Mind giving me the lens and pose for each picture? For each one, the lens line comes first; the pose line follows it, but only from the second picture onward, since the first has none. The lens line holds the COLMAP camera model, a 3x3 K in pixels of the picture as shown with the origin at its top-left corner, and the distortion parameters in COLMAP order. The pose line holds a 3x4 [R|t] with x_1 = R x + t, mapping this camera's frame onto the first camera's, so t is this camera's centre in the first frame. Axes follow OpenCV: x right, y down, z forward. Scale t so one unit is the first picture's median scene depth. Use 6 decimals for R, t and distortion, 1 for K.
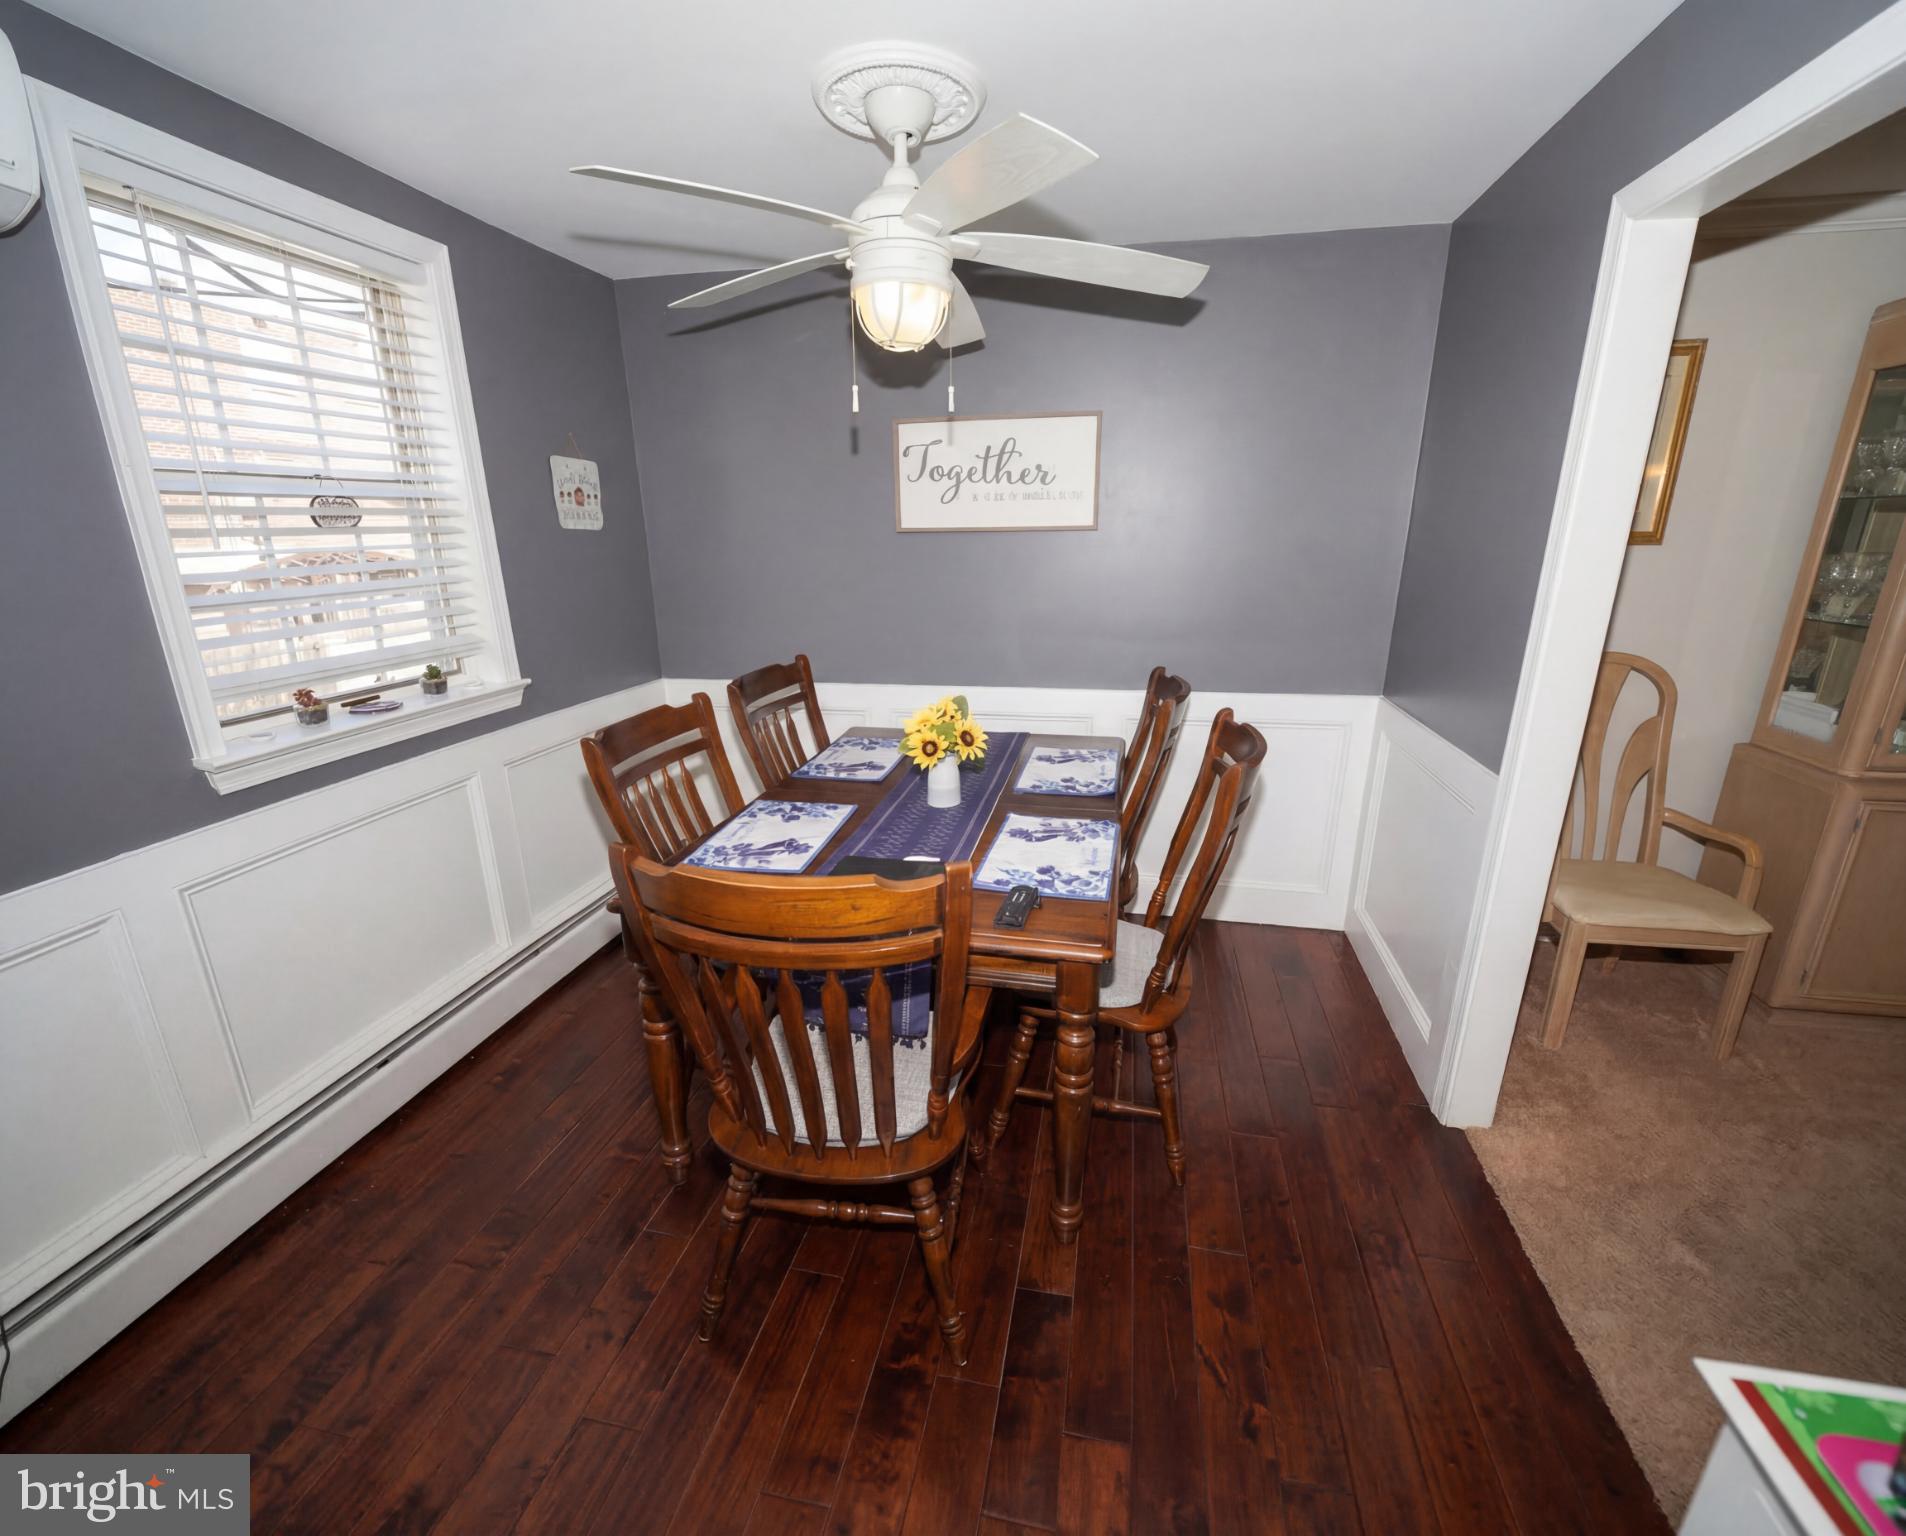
lens RADIAL K [[784.2, 0, 962.6], [0, 784.2, 767.0], [0, 0, 1]] dist [-0.000012, -0.000060]
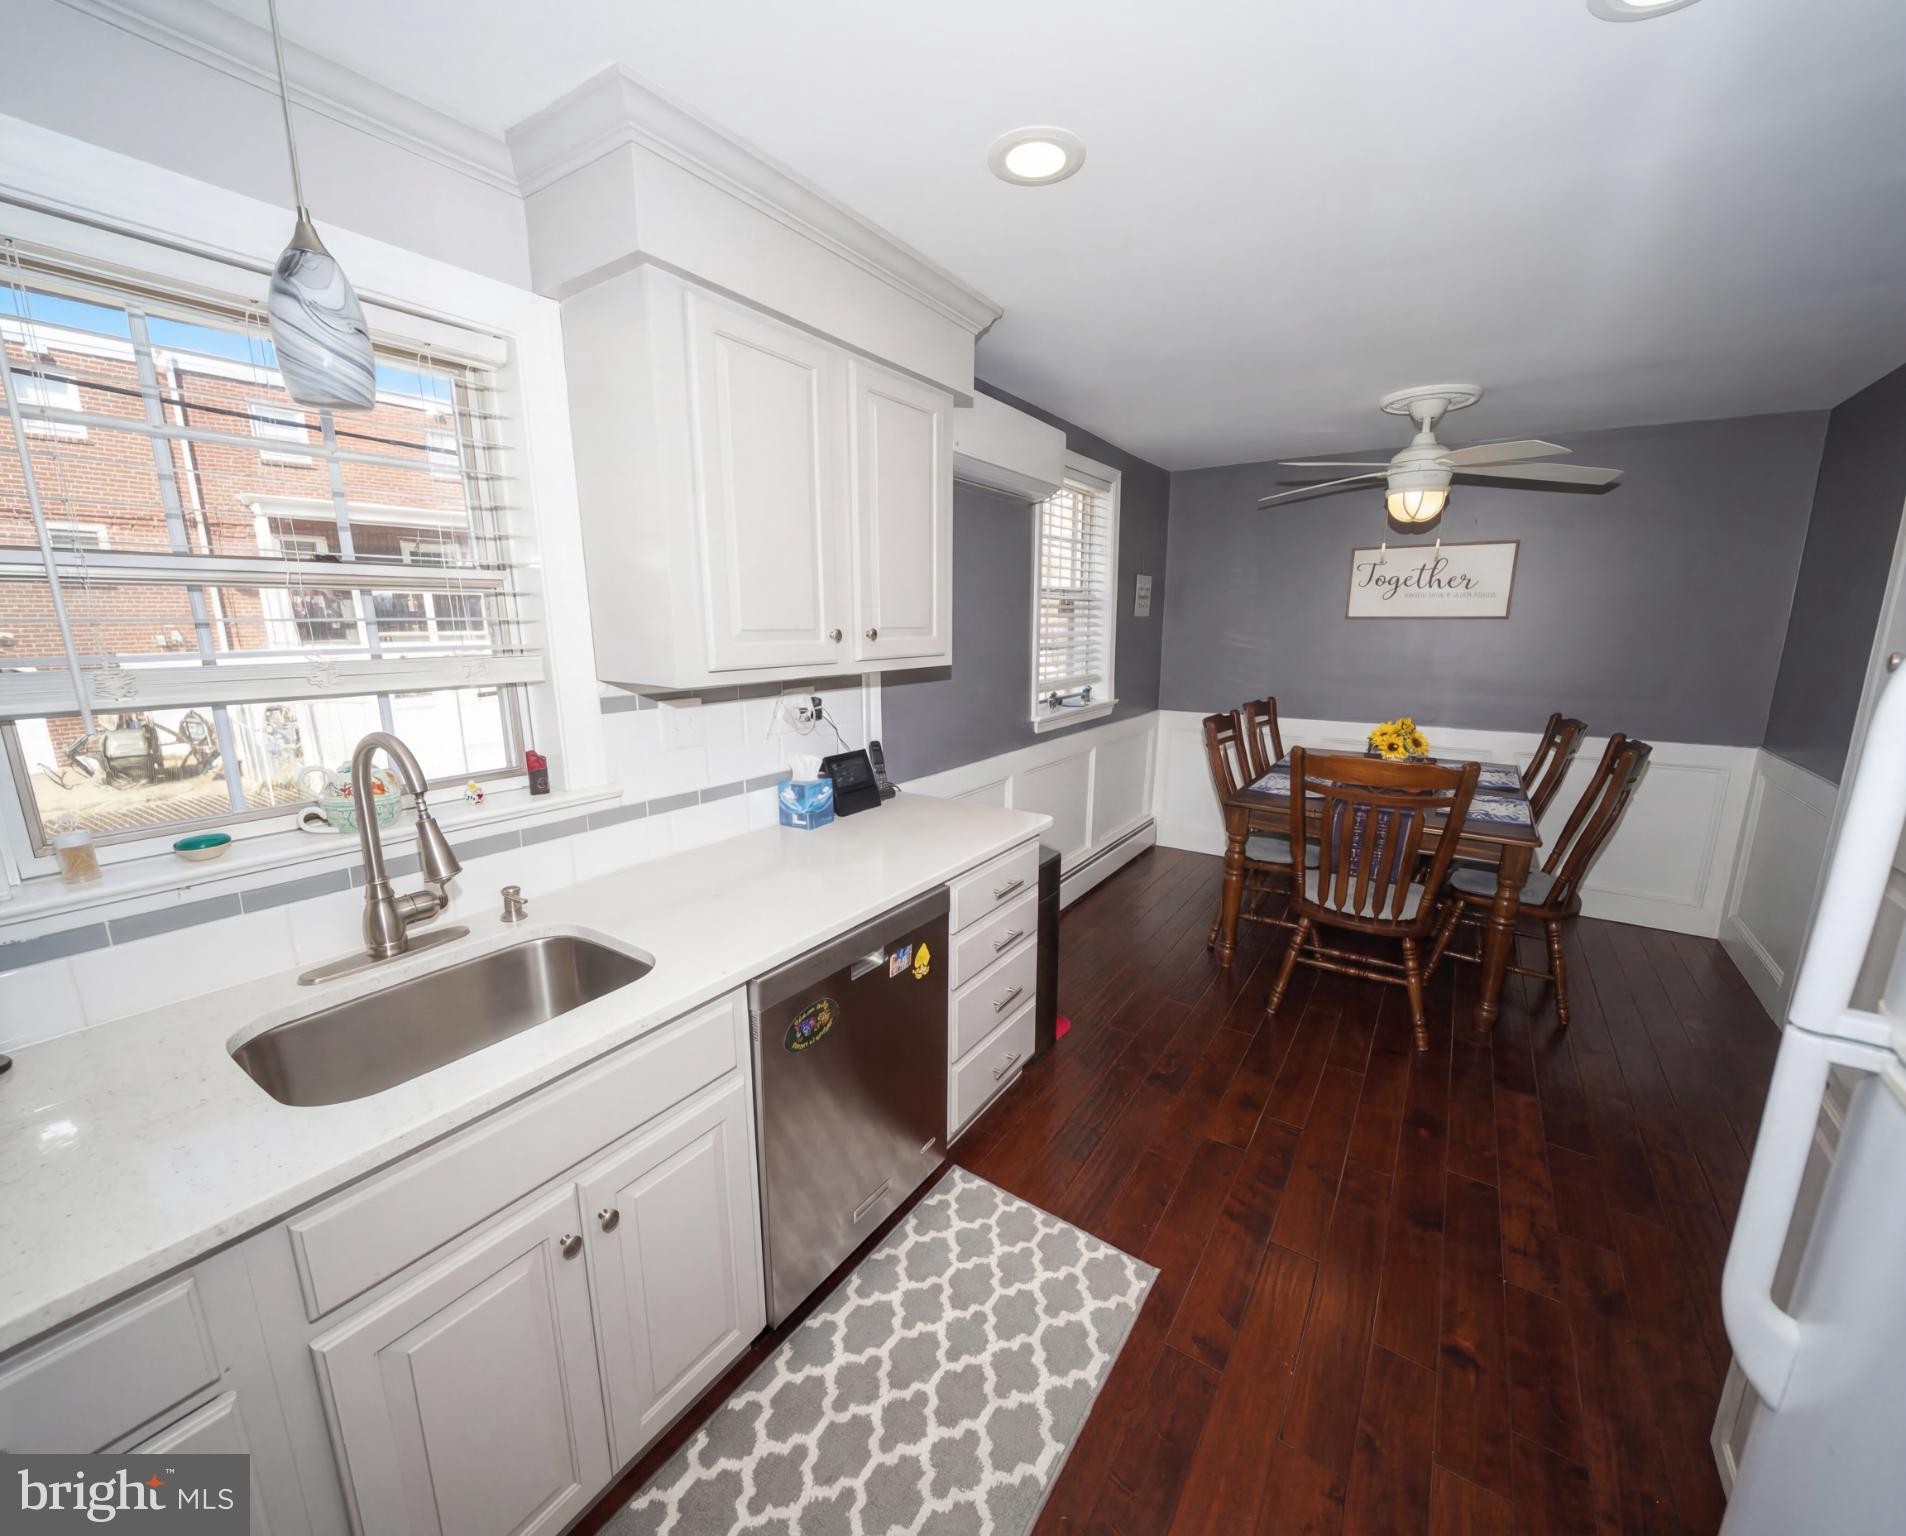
lens RADIAL K [[742.2, 0, 953.0], [0, 742.2, 768.0], [0, 0, 1]] dist [0.000878, -0.008536]
pose [[0.918839, 0.085260, -0.385313, -0.254180], [-0.119976, 0.990519, -0.066923, 0.209986], [0.375954, 0.107720, 0.920356, -0.695935]]
